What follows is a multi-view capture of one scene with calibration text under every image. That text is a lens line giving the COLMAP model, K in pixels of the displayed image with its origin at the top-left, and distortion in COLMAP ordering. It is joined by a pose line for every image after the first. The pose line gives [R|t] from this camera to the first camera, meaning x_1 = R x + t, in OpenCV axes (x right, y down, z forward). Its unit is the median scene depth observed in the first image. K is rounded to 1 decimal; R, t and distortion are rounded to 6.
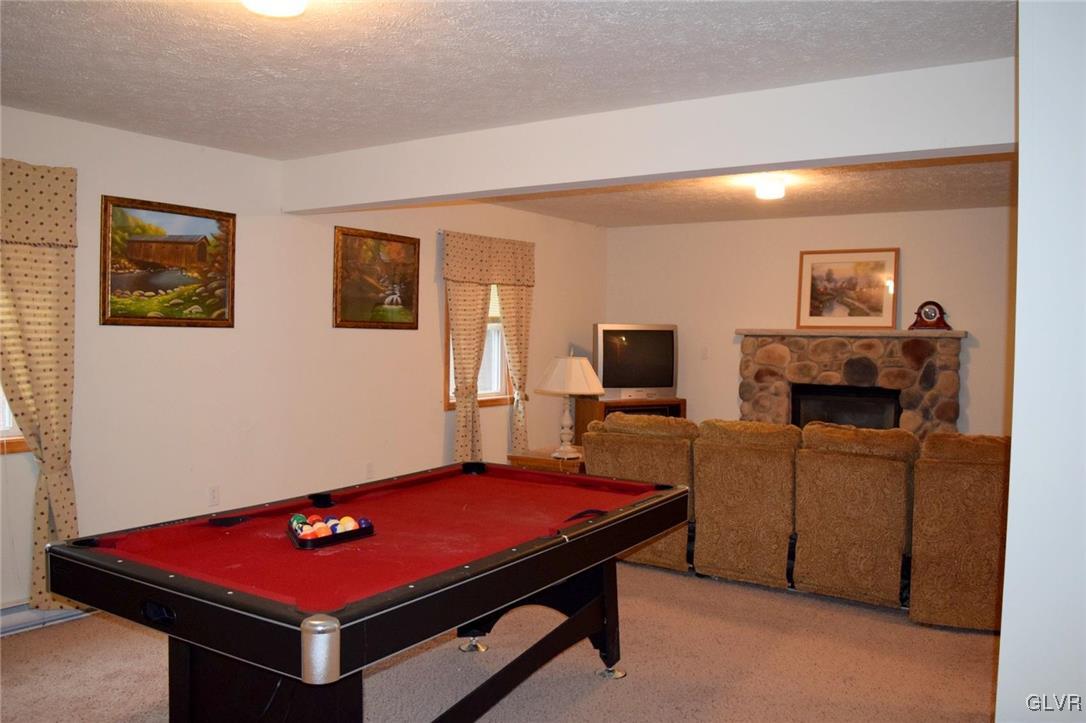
lens RADIAL K [[892.3, 0, 540.3], [0, 892.3, 355.4], [0, 0, 1]] dist [-0.094029, 0.024952]
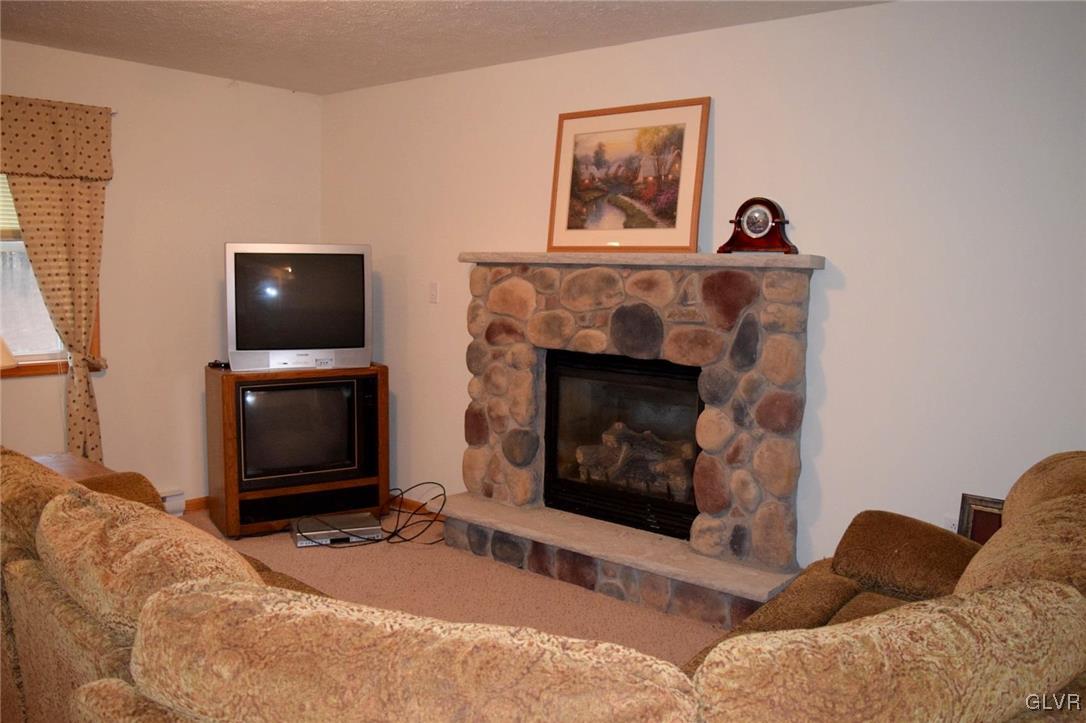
lens RADIAL K [[892.3, 0, 538.8], [0, 892.3, 358.5], [0, 0, 1]] dist [-0.094029, 0.024952]
pose [[0.996596, 0.018038, -0.080441, 0.332437], [-0.012138, 0.997240, 0.073241, -0.003775], [0.081540, -0.072015, 0.994065, 0.430441]]
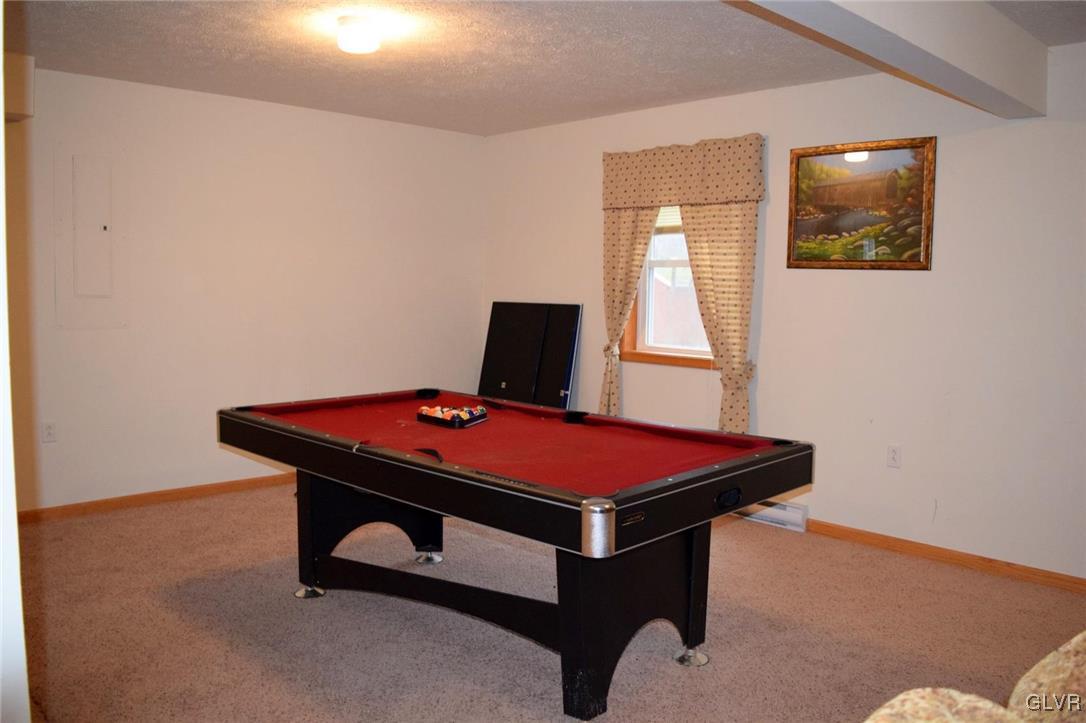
lens RADIAL K [[892.3, 0, 536.0], [0, 892.3, 364.7], [0, 0, 1]] dist [-0.094029, 0.024952]
pose [[-0.220614, 0.084788, -0.971669, 0.946412], [-0.034287, 0.994925, 0.094602, -0.011530], [0.974758, 0.054186, -0.216587, 1.331924]]
